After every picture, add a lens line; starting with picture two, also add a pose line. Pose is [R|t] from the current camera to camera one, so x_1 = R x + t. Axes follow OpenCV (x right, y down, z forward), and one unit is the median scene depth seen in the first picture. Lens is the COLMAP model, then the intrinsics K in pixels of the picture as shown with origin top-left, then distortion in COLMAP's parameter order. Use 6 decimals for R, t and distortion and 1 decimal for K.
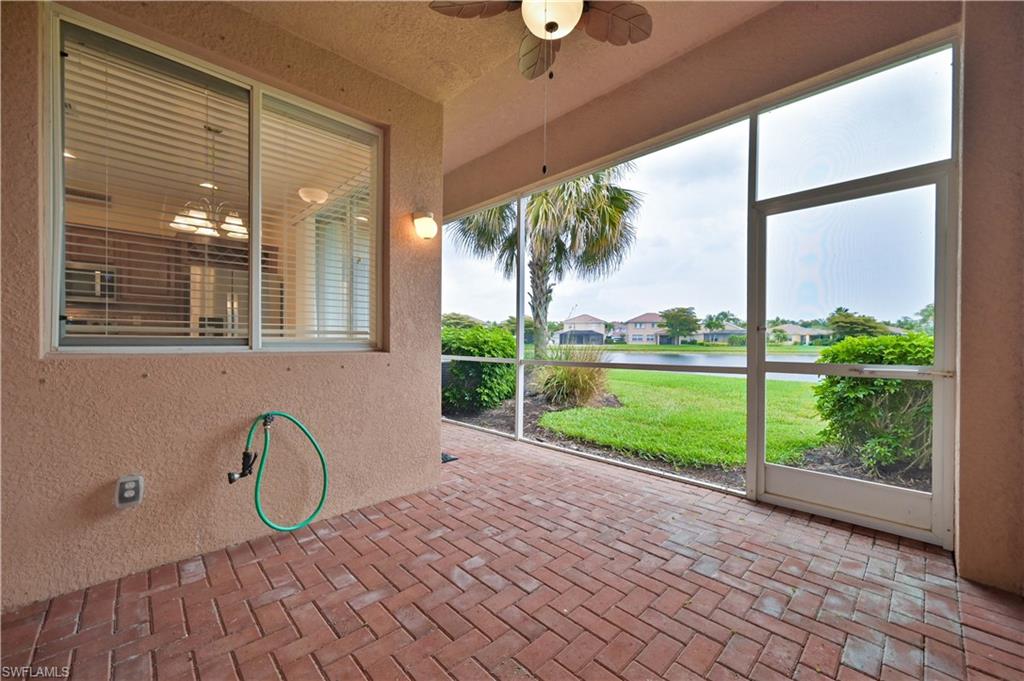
lens RADIAL K [[400.6, 0, 510.7], [0, 400.6, 342.8], [0, 0, 1]] dist [-0.000070, 0.000301]
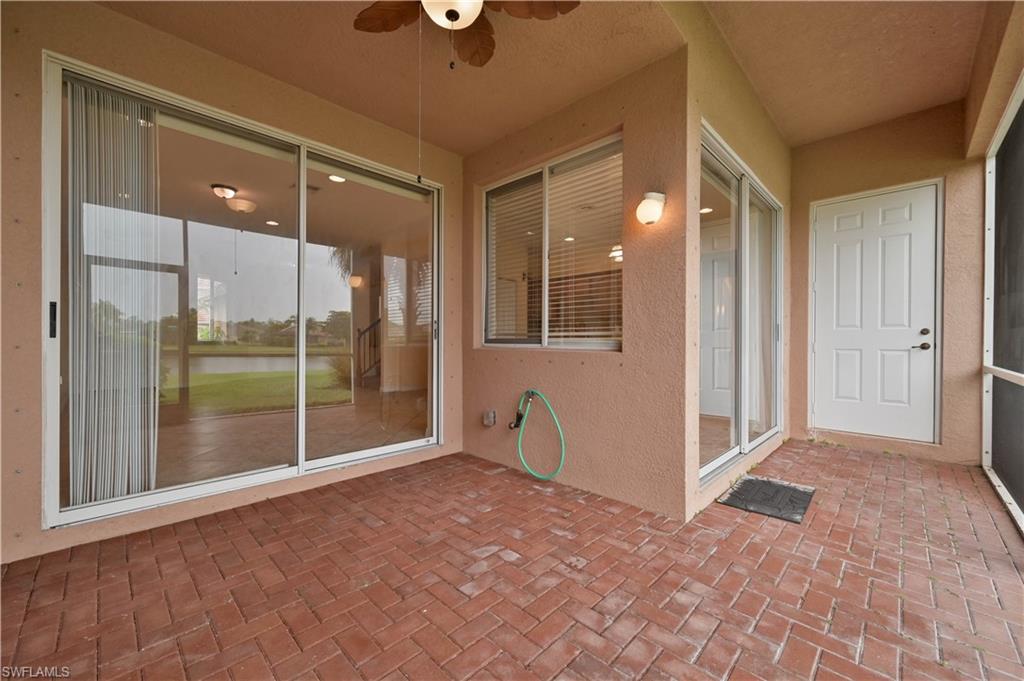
lens RADIAL K [[400.6, 0, 510.7], [0, 400.6, 342.8], [0, 0, 1]] dist [-0.000070, 0.000301]
pose [[0.031192, 0.000558, -0.999513, 0.821957], [-0.004526, 0.999990, 0.000417, 0.002566], [0.999503, 0.004511, 0.031194, 0.850839]]
